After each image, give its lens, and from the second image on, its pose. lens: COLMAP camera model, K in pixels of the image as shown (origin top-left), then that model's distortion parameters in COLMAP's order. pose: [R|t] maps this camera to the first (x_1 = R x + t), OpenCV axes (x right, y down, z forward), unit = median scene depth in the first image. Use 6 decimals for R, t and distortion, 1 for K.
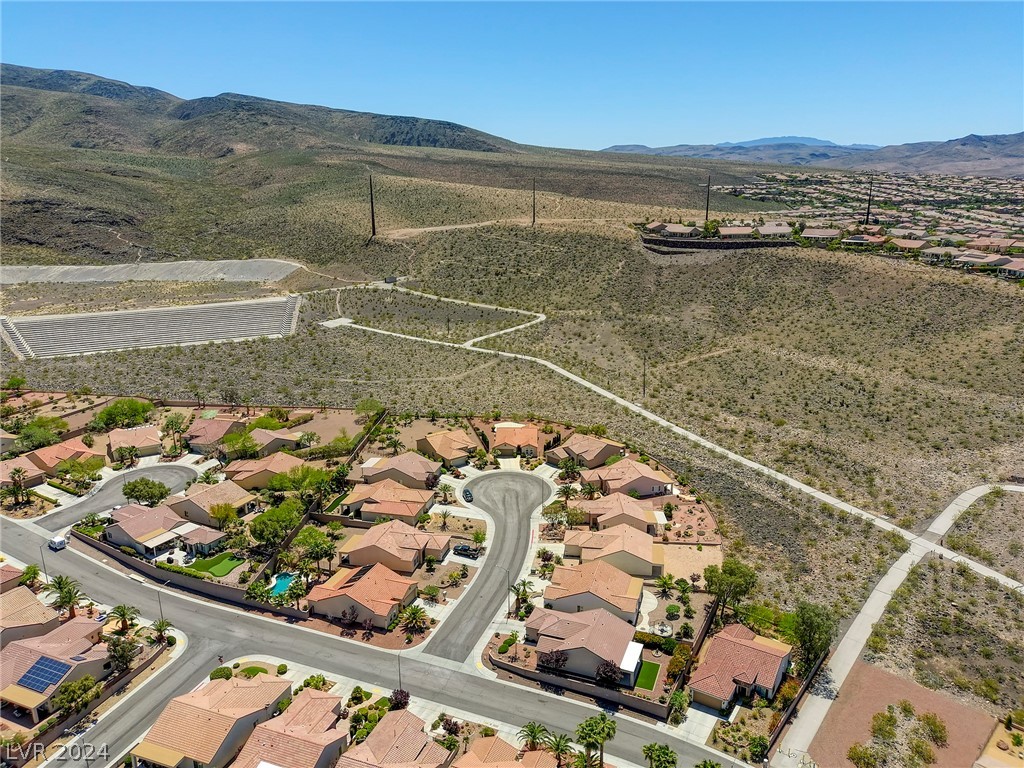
lens RADIAL K [[762.1, 0, 511.4], [0, 762.1, 384.9], [0, 0, 1]] dist [0.112042, -0.175962]
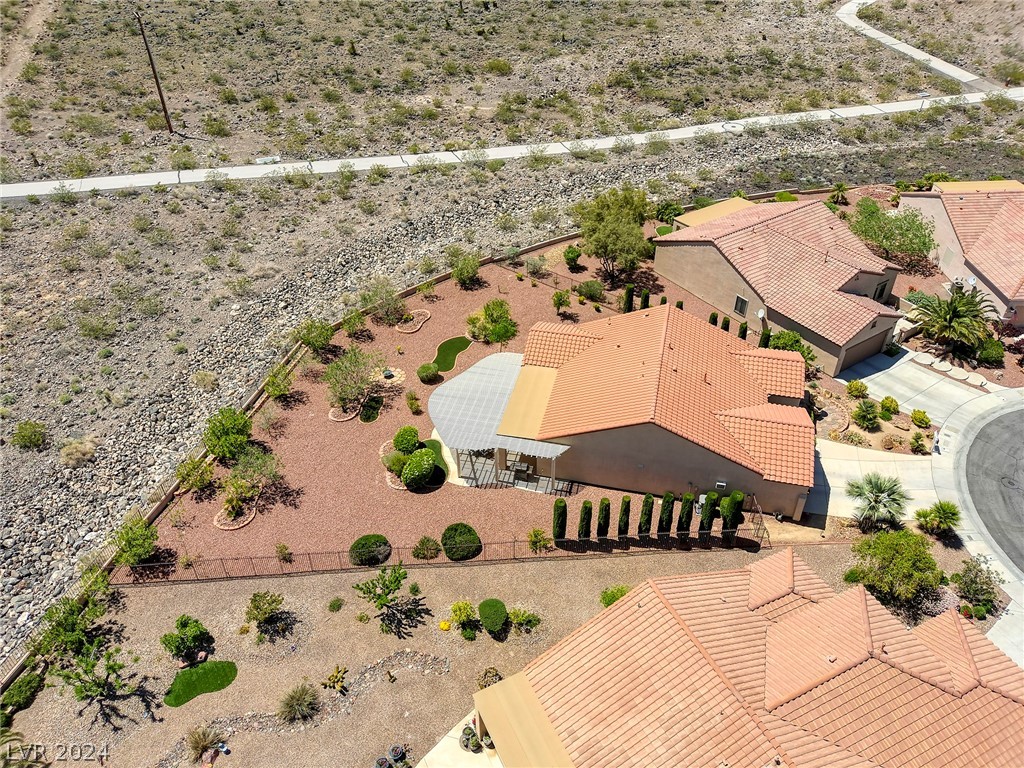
lens RADIAL K [[762.1, 0, 511.4], [0, 762.1, 384.9], [0, 0, 1]] dist [0.112042, -0.175962]
pose [[0.171284, -0.594254, 0.785827, -0.114763], [0.276699, 0.794528, 0.540522, -0.040766], [-0.945569, 0.124855, 0.300519, 0.690365]]
